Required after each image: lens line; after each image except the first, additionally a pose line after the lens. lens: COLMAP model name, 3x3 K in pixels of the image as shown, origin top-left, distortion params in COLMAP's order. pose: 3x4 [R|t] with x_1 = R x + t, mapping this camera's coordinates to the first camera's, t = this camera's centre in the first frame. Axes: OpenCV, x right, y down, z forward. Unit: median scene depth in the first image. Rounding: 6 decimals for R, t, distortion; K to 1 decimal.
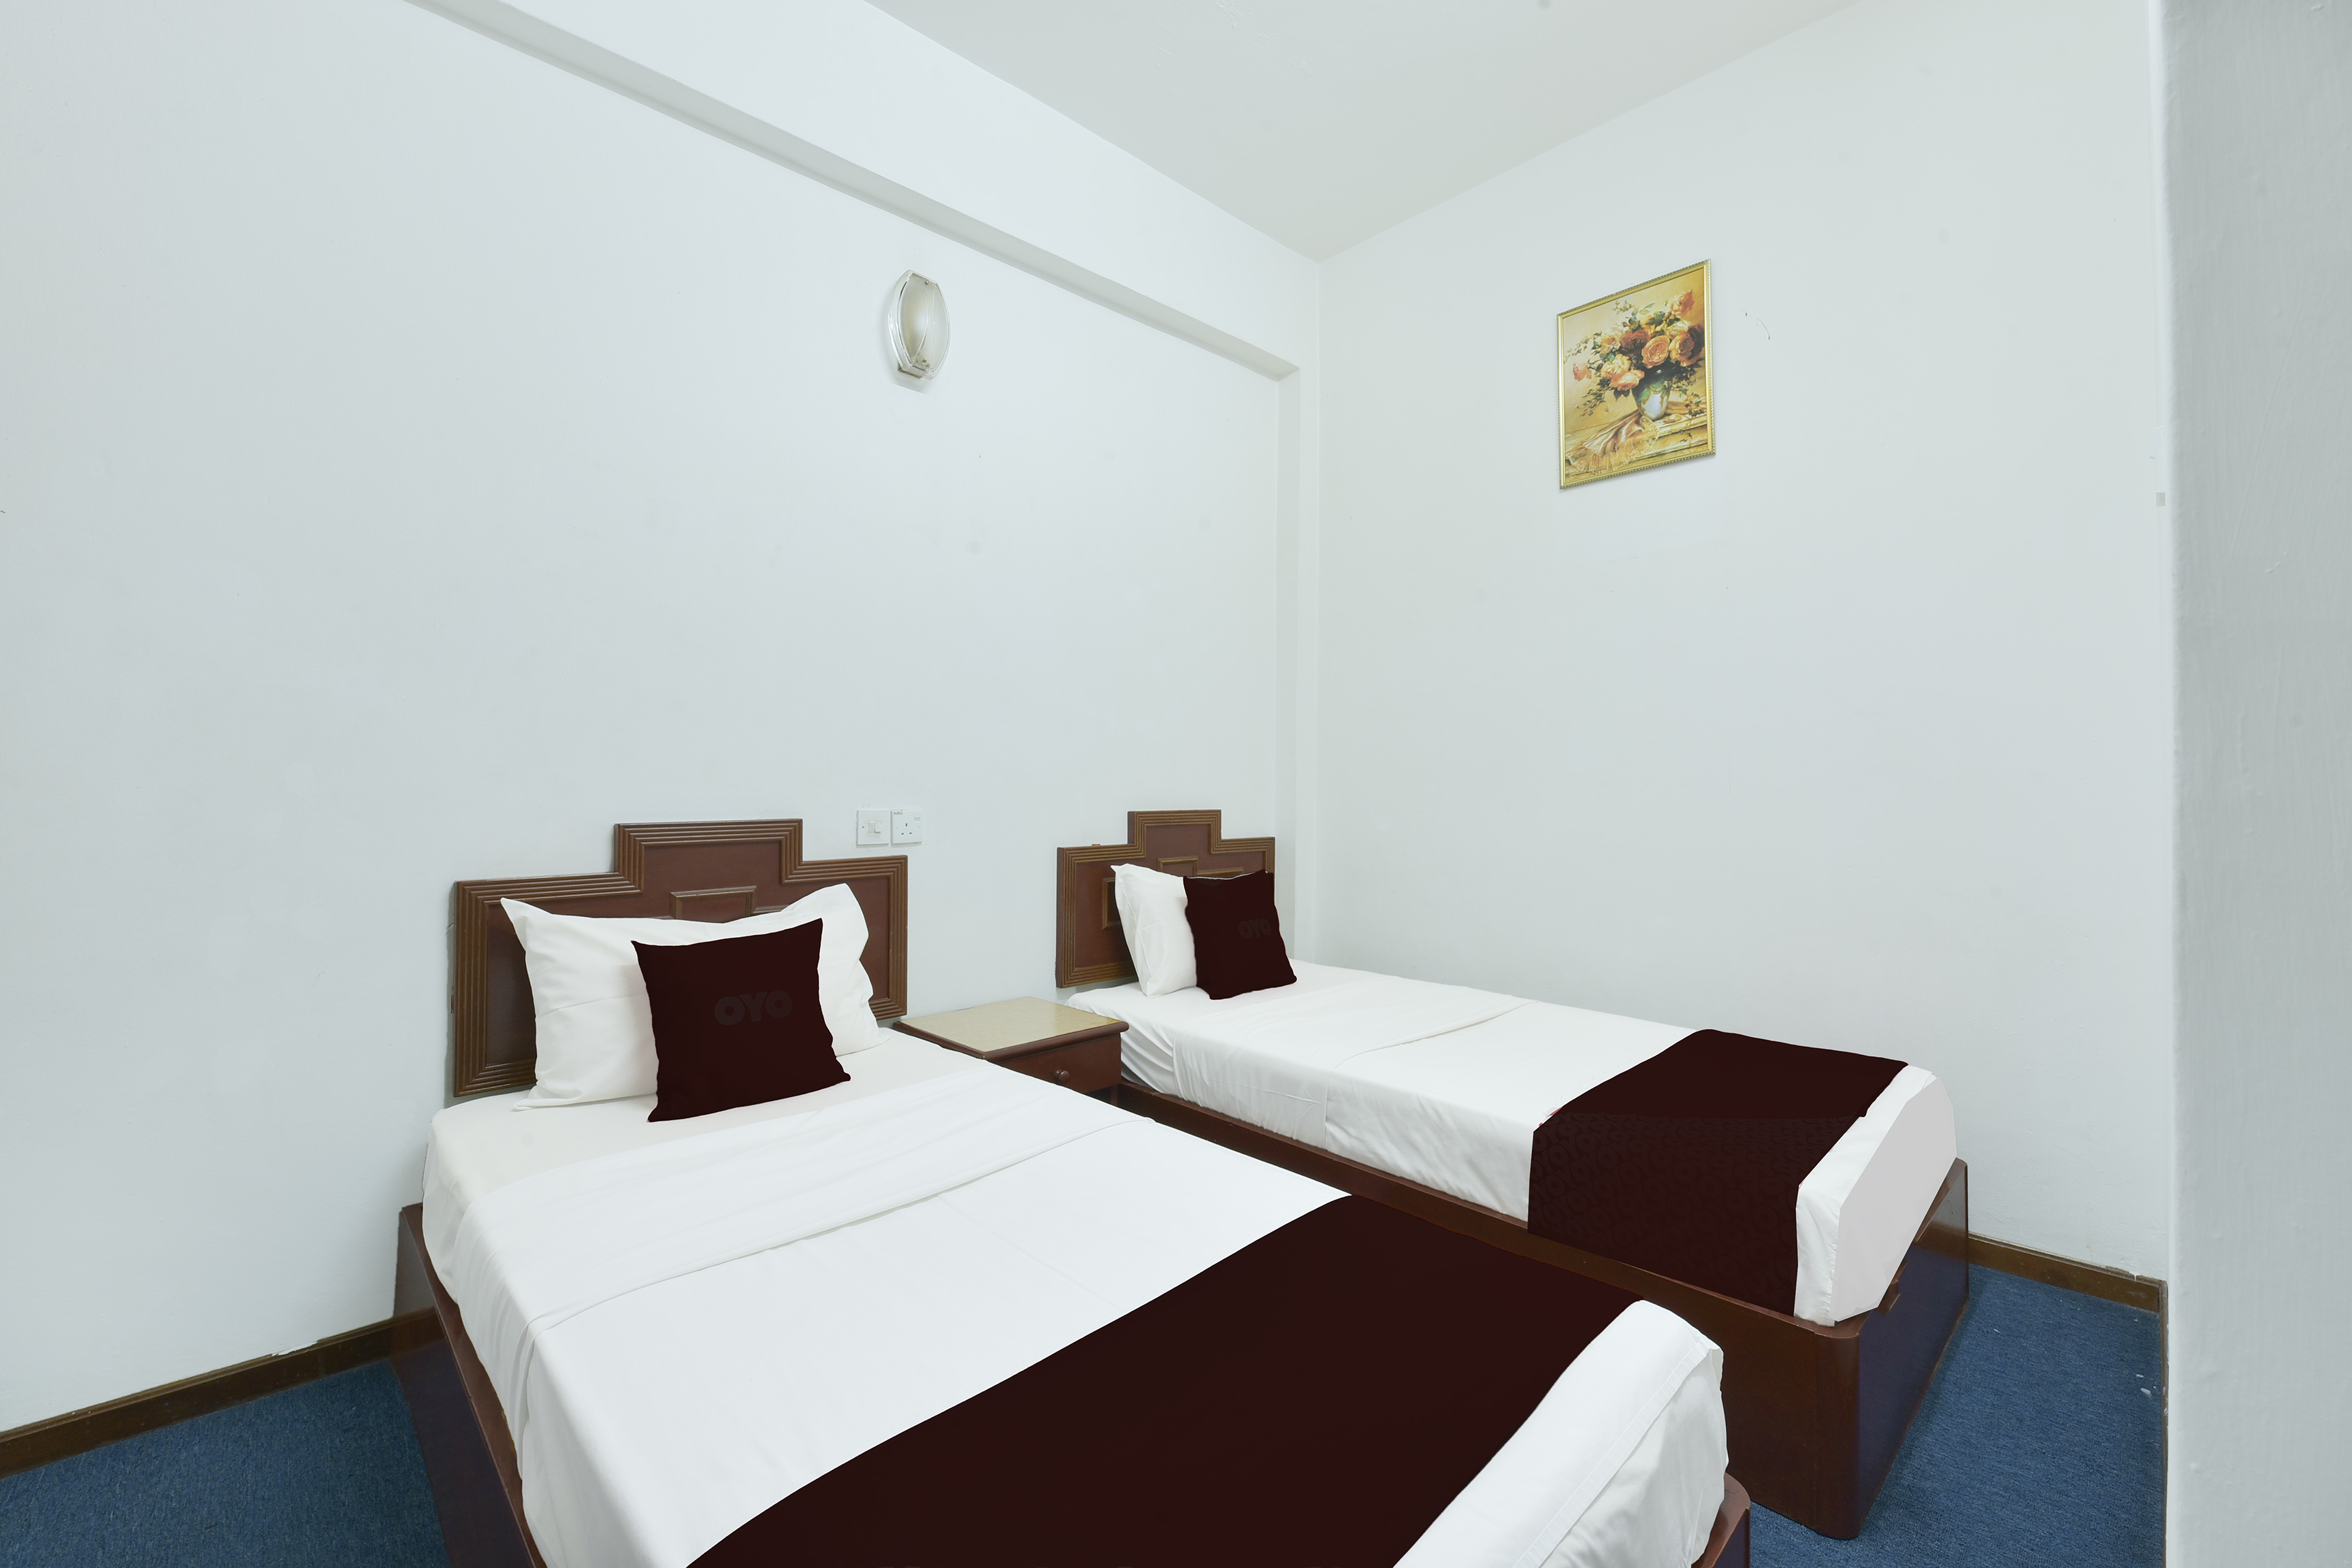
lens RADIAL K [[946.3, 0, 1215.2], [0, 946.3, 752.6], [0, 0, 1]] dist [-0.010265, 0.000275]
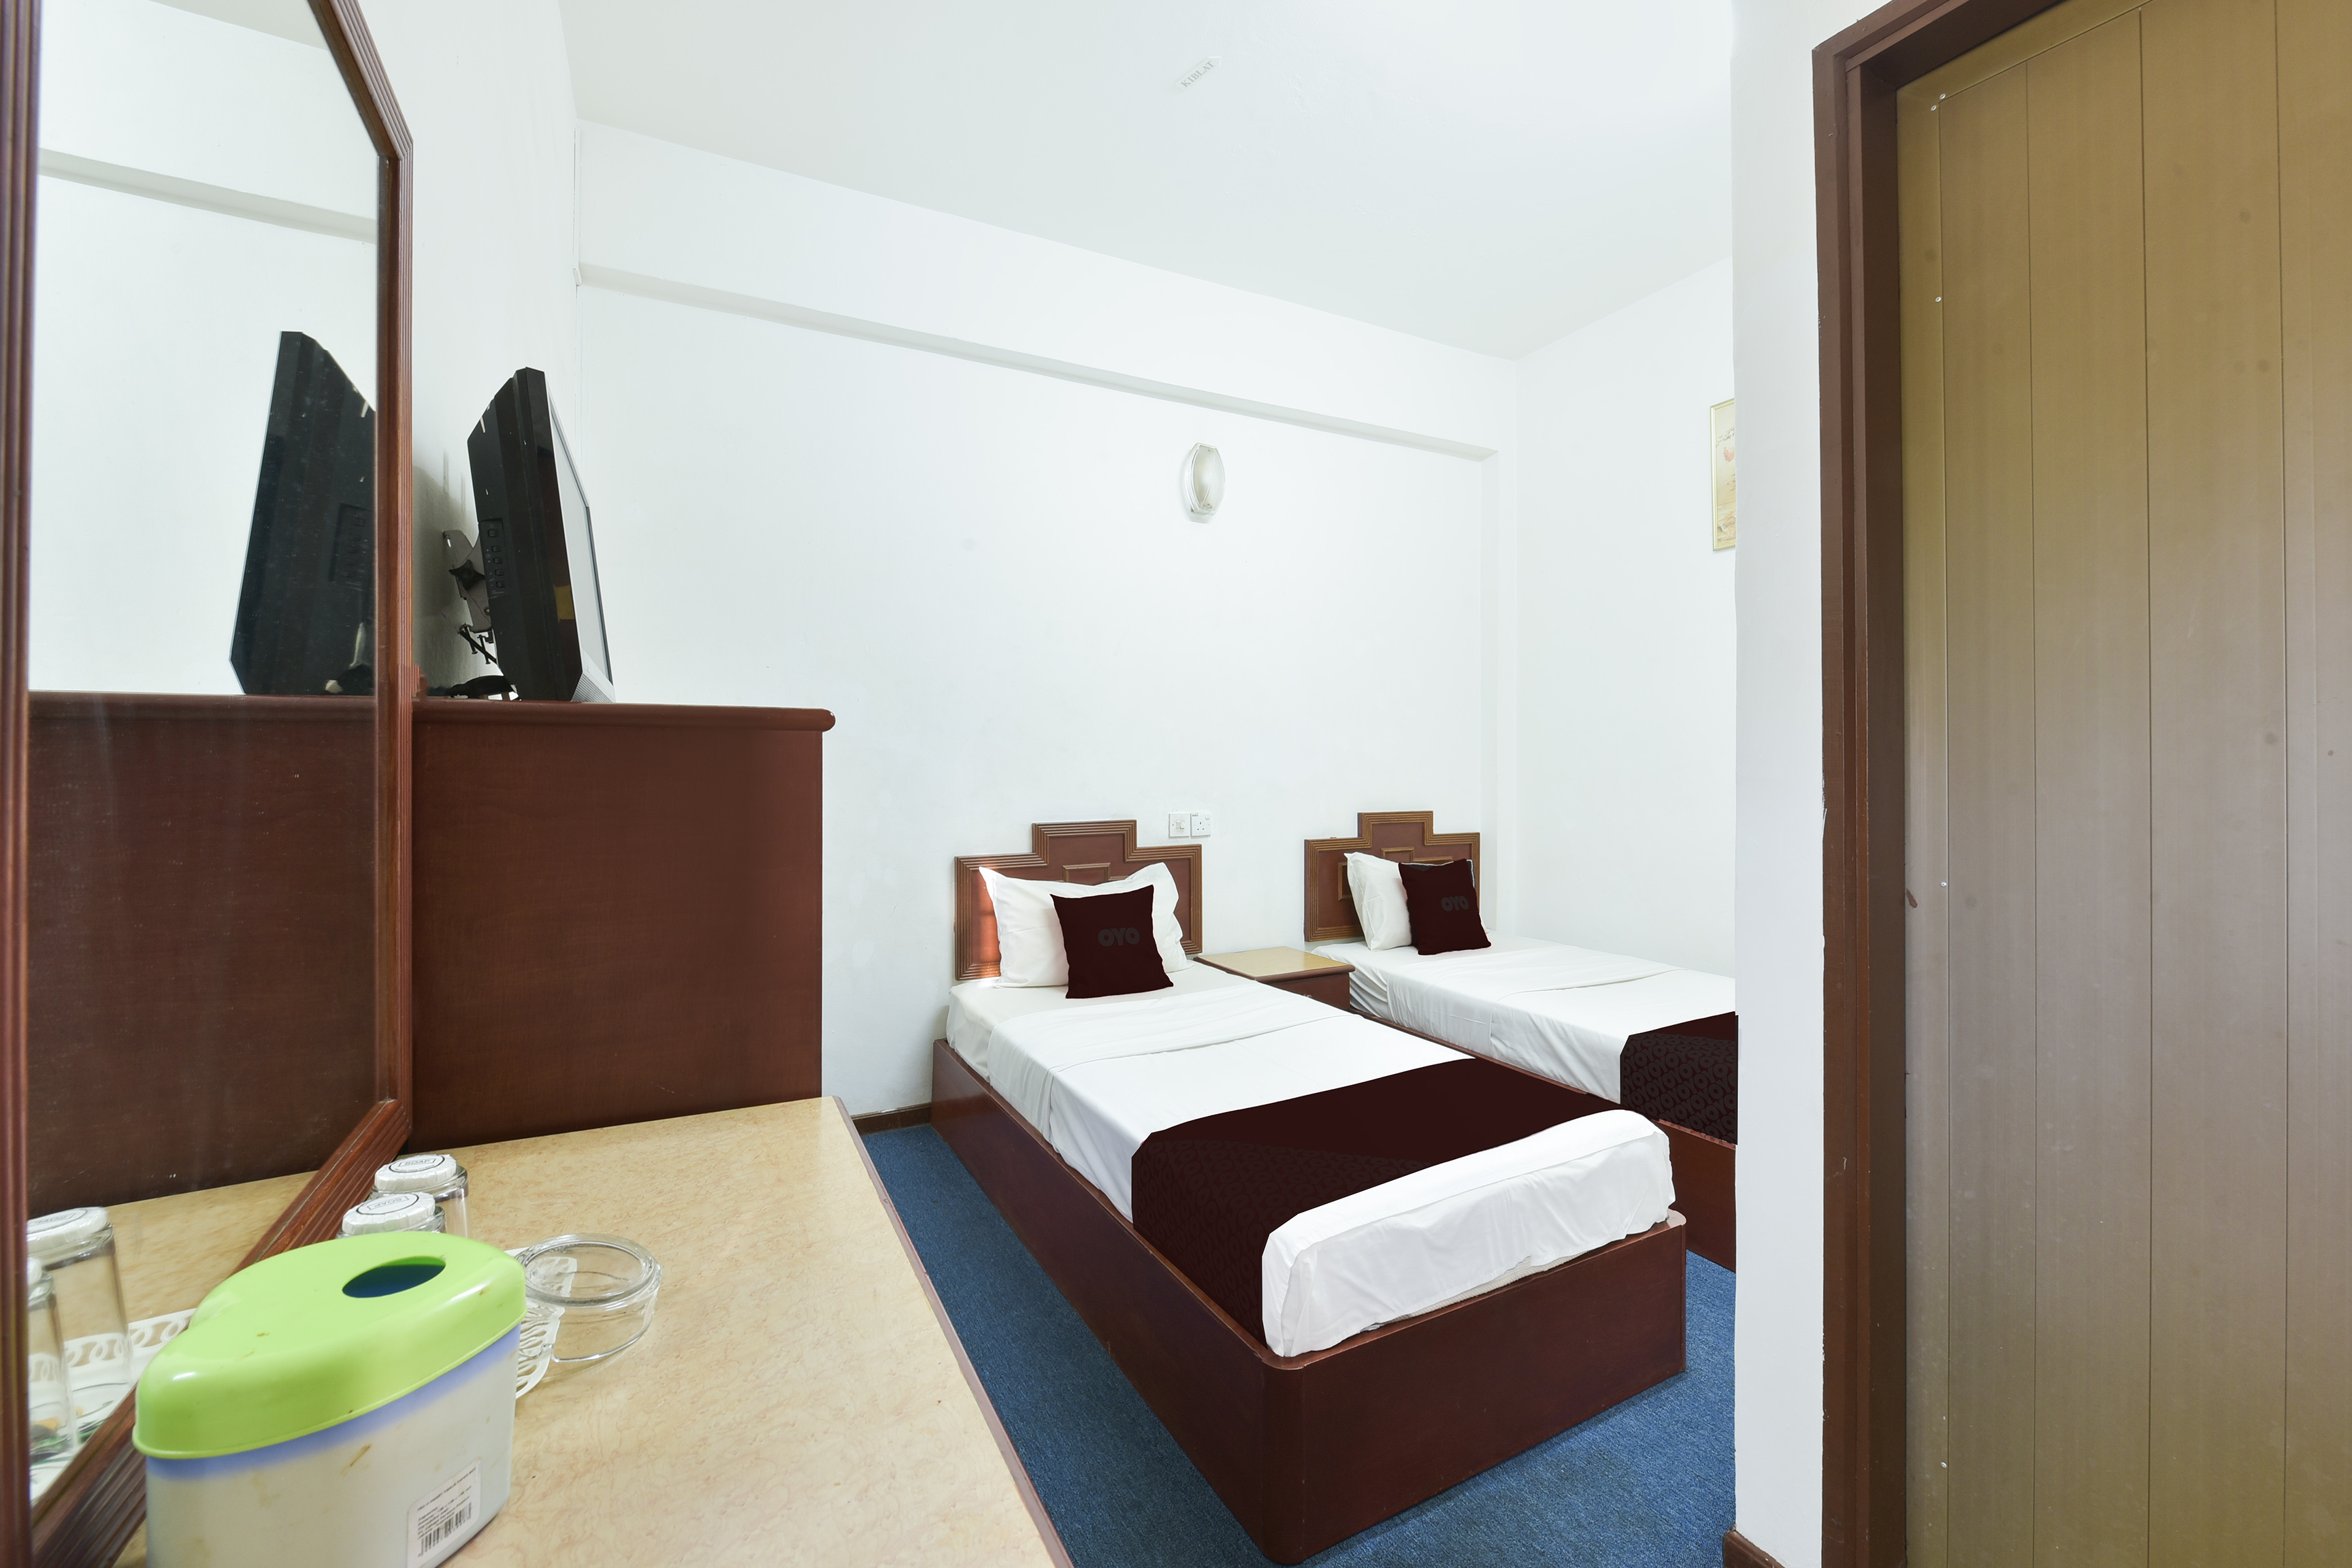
lens RADIAL K [[946.3, 0, 1196.5], [0, 946.3, 779.0], [0, 0, 1]] dist [-0.010265, 0.000275]
pose [[0.958760, -0.001617, -0.284211, 0.084268], [0.014756, 0.998918, 0.044094, -0.058117], [0.283832, -0.046469, 0.957747, -0.408634]]
